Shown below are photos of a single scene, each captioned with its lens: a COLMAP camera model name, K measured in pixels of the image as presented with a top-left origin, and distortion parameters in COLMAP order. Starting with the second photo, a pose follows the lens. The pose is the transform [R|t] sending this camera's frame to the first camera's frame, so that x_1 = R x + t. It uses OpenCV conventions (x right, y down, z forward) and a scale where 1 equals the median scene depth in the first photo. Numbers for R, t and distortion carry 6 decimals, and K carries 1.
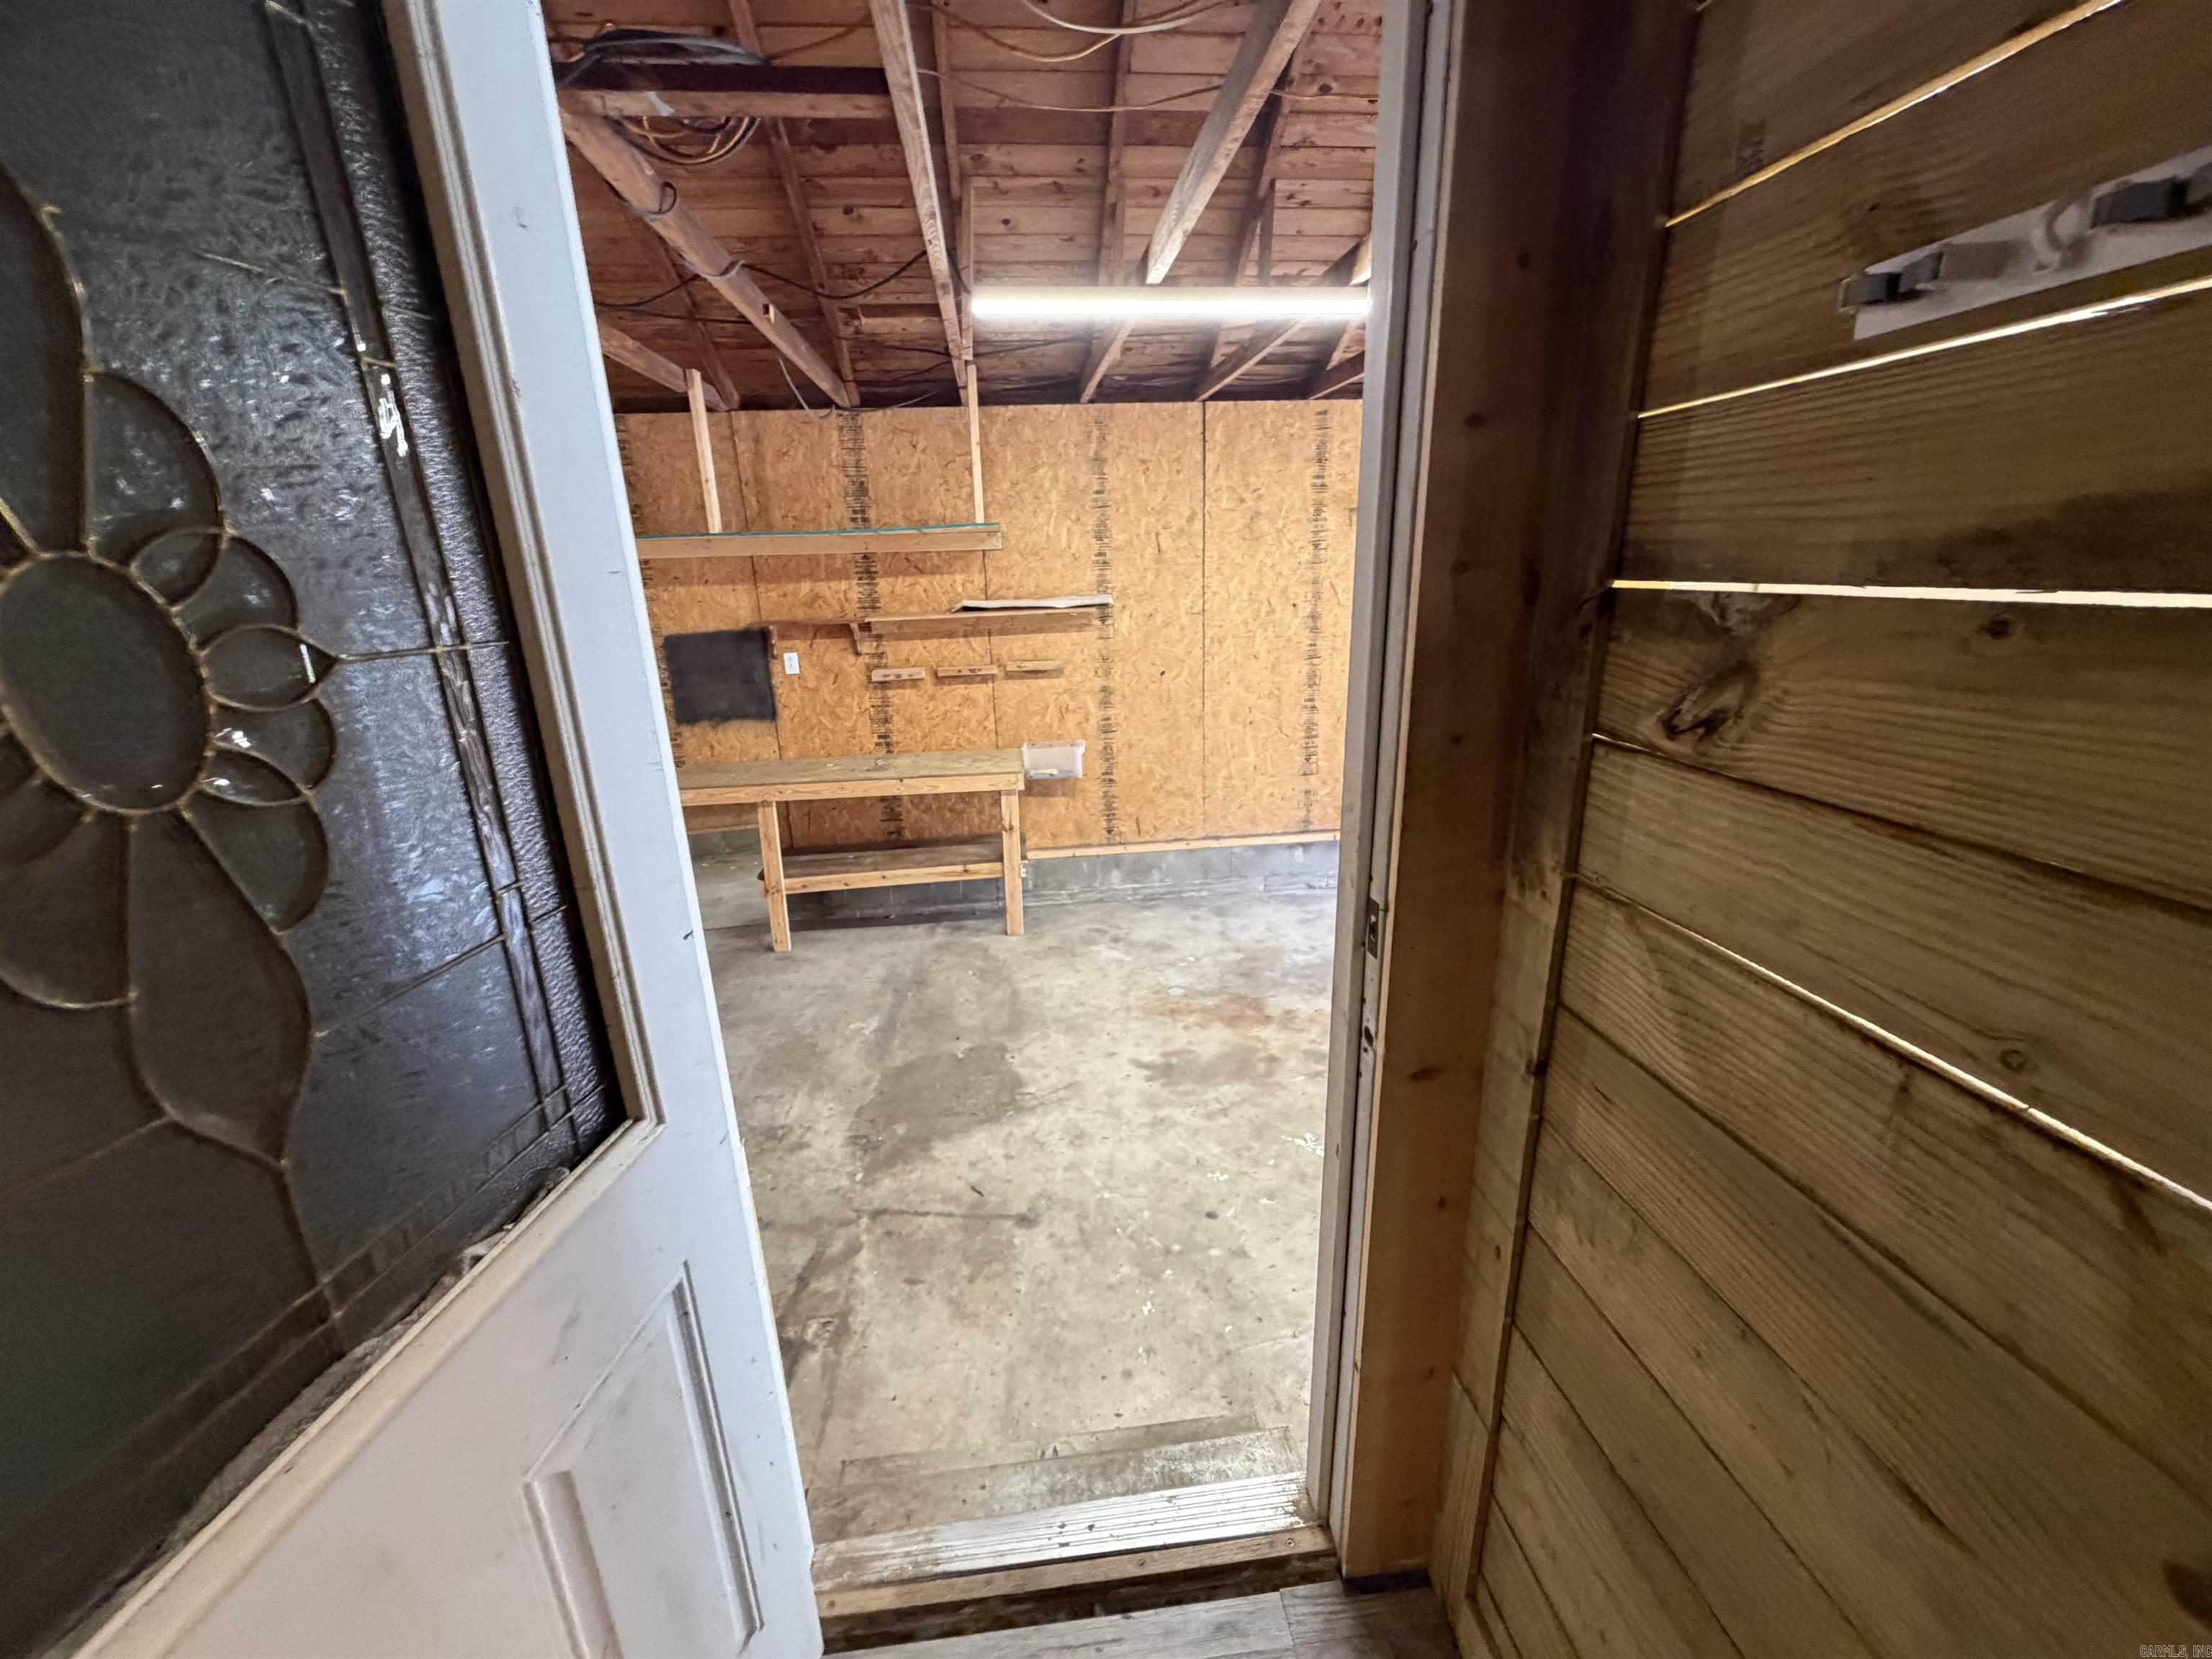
lens RADIAL K [[880.2, 0, 1101.4], [0, 880.2, 829.8], [0, 0, 1]] dist [-0.000614, -0.000374]
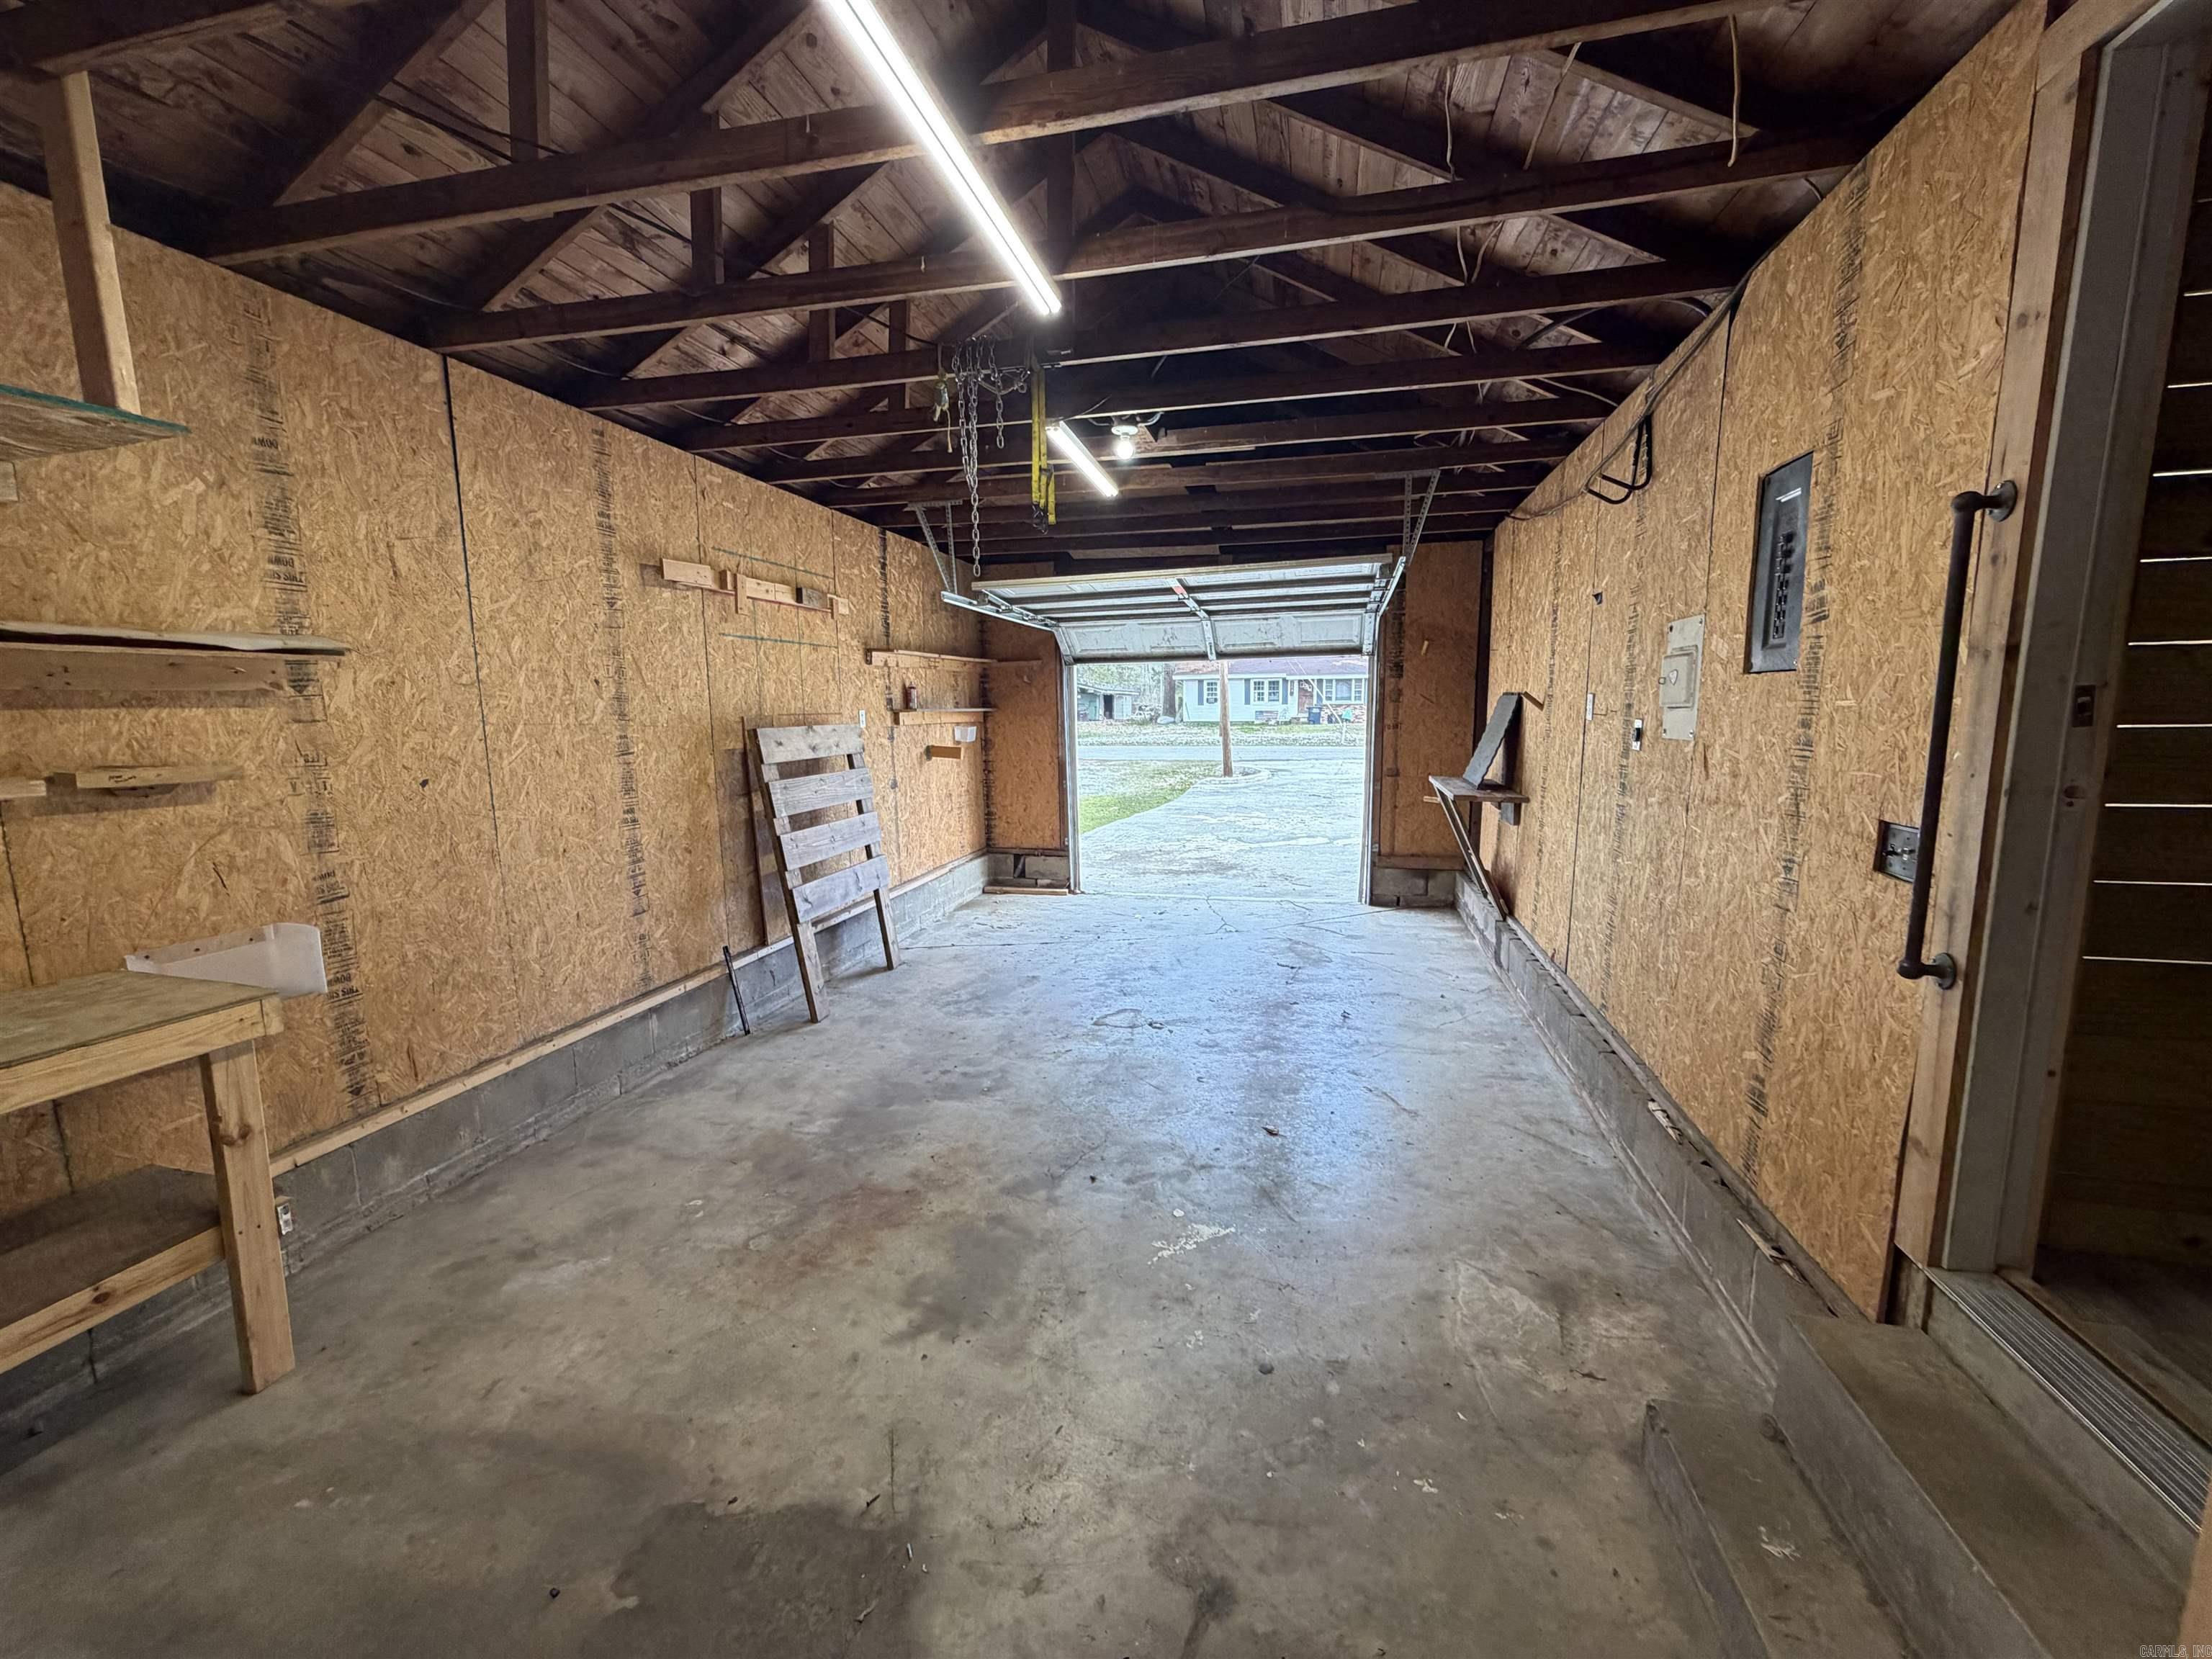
lens RADIAL K [[880.2, 0, 1101.4], [0, 880.2, 829.8], [0, 0, 1]] dist [-0.000614, -0.000374]
pose [[0.343610, -0.101856, 0.933573, -0.325788], [0.275869, 0.961189, 0.003333, -0.028475], [-0.897680, 0.256399, 0.358373, 0.410138]]
